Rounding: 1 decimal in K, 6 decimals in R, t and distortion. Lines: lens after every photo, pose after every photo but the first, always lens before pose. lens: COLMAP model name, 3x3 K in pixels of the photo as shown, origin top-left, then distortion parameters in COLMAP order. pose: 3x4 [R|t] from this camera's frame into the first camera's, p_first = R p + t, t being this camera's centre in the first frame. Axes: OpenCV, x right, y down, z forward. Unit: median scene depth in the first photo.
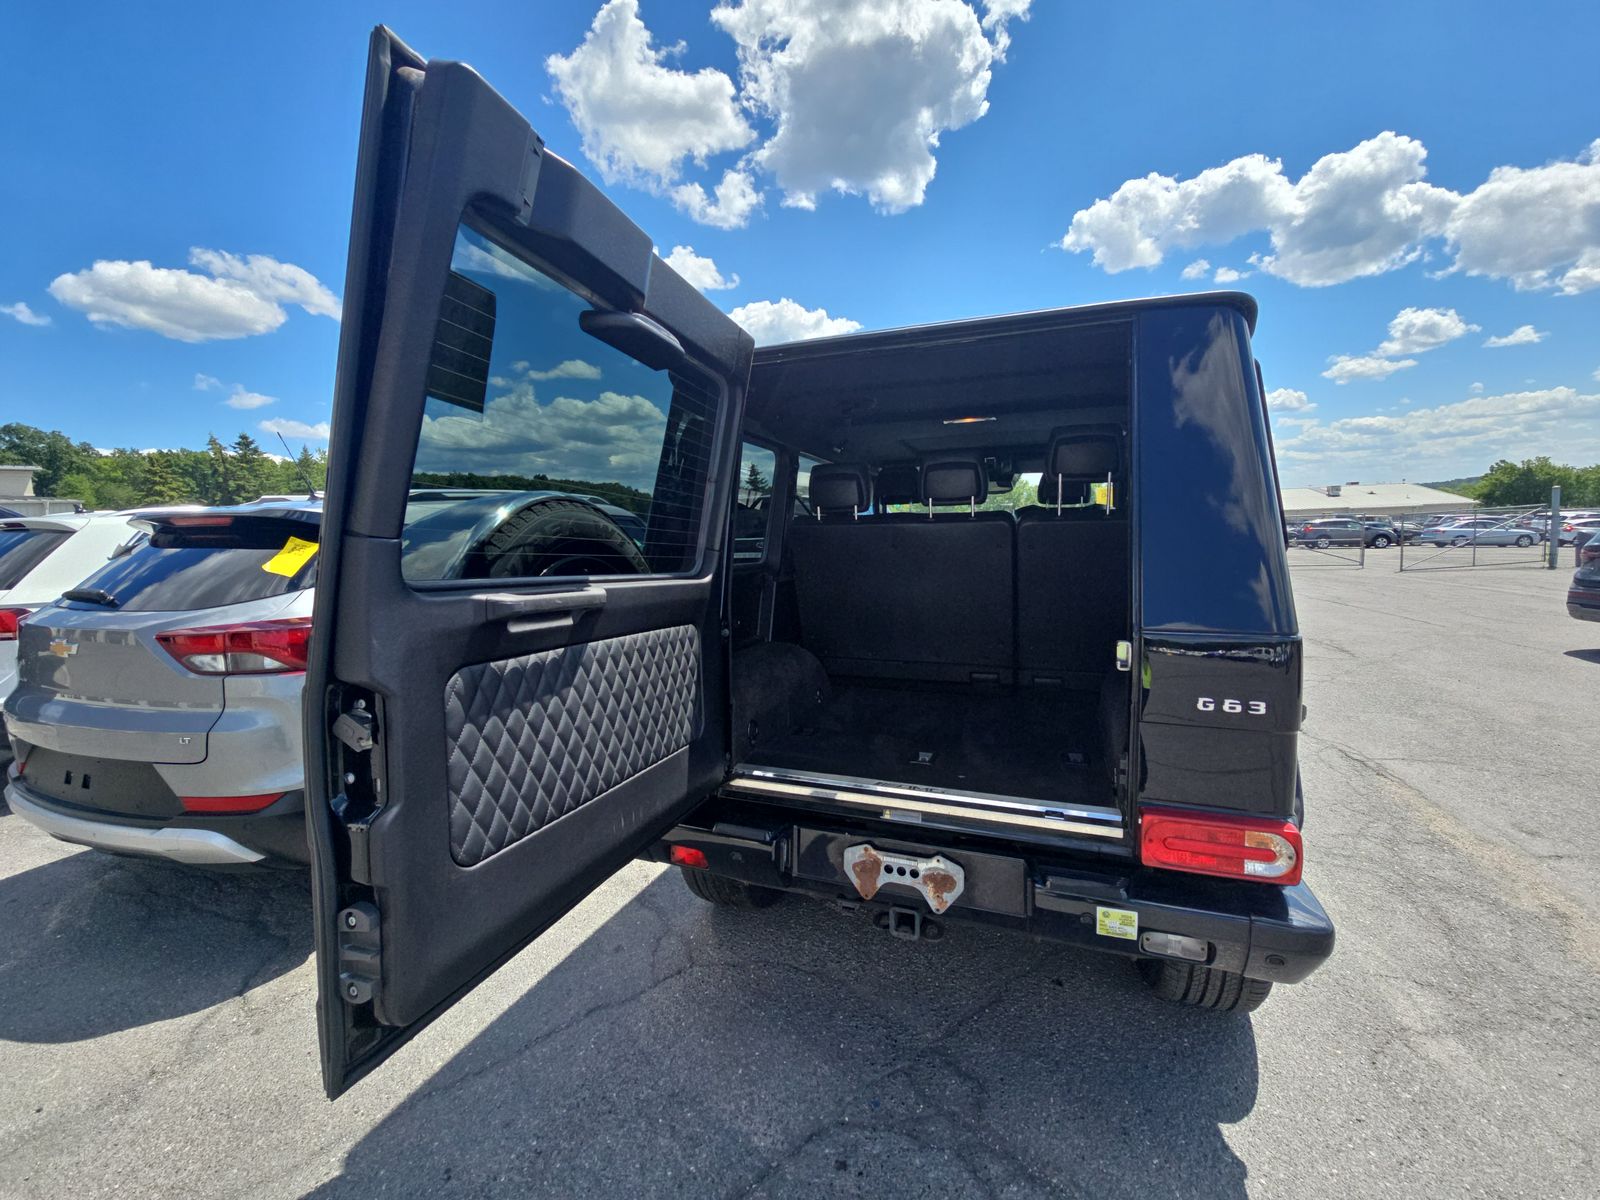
lens RADIAL K [[636.8, 0, 800.0], [0, 636.8, 600.0], [0, 0, 1]] dist [0.029354, -0.020182]
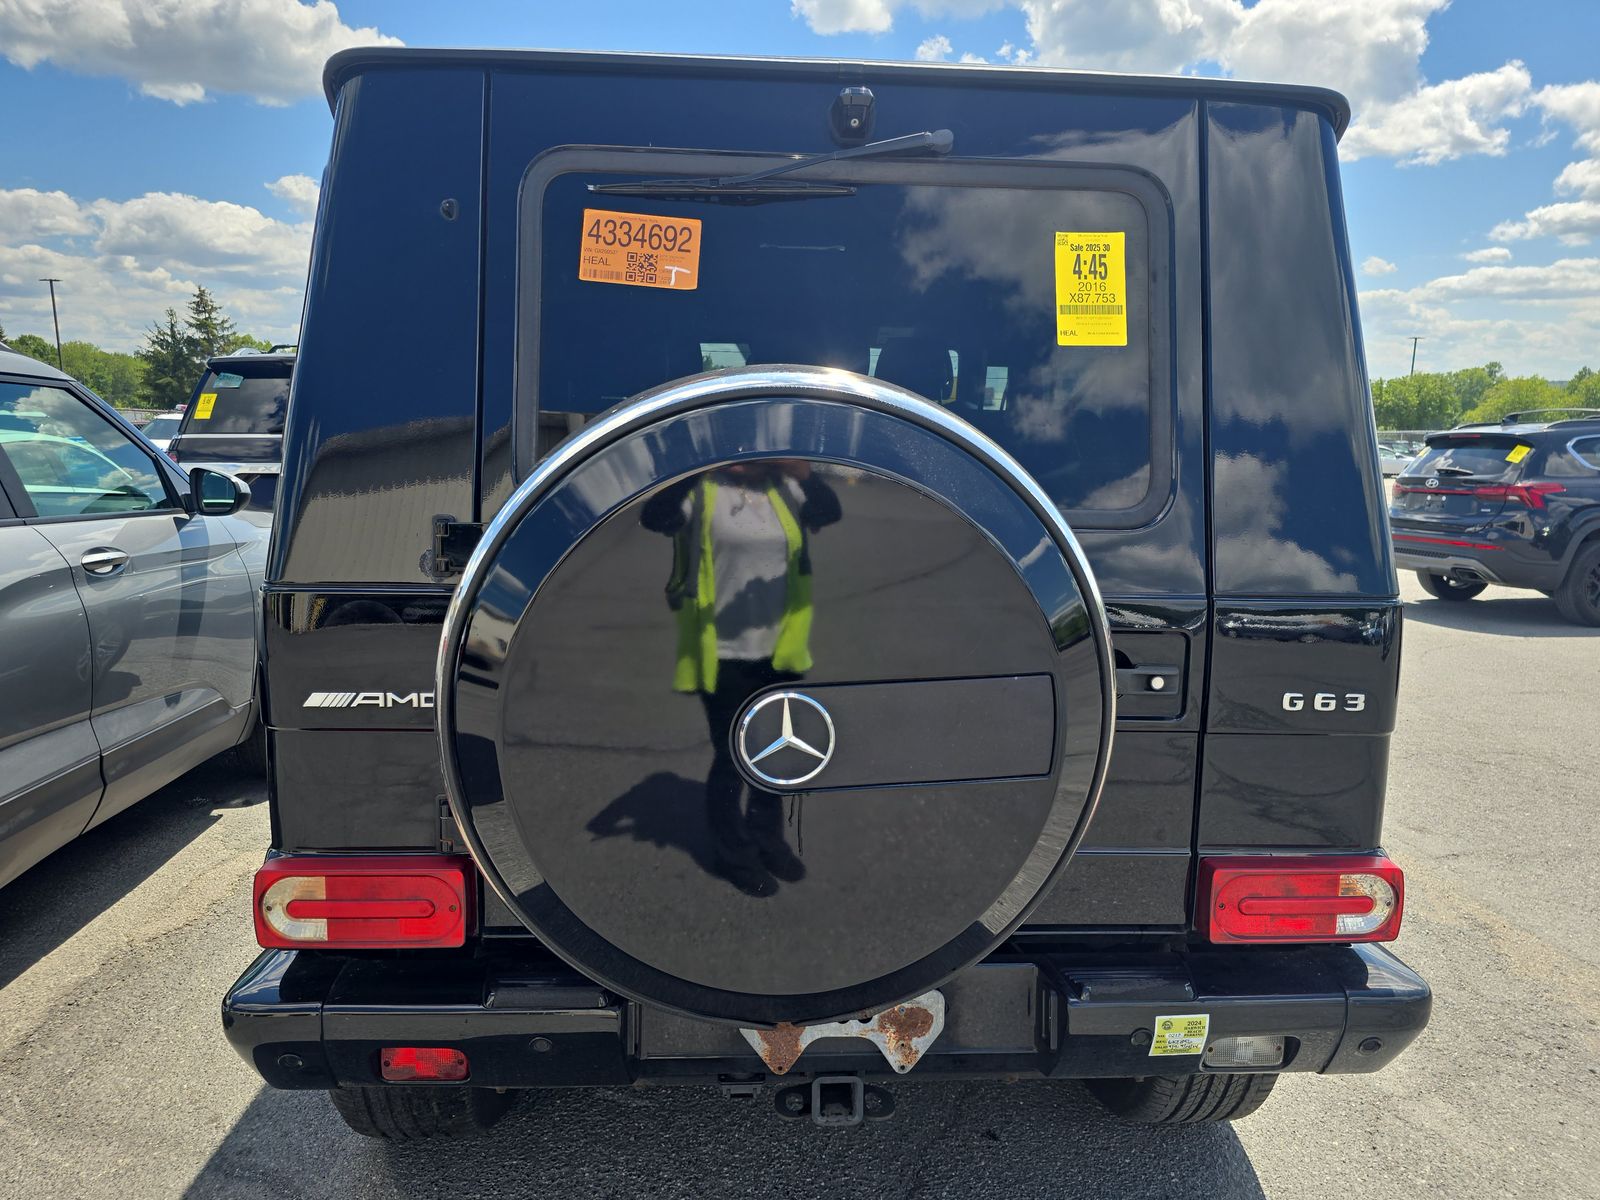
lens RADIAL K [[1067.9, 0, 794.4], [0, 1067.9, 620.2], [0, 0, 1]] dist [0.060632, -0.057901]
pose [[0.912897, -0.033885, 0.406780, -0.275541], [0.006675, 0.997655, 0.068124, -0.006588], [-0.408134, -0.059475, 0.910982, 0.141395]]
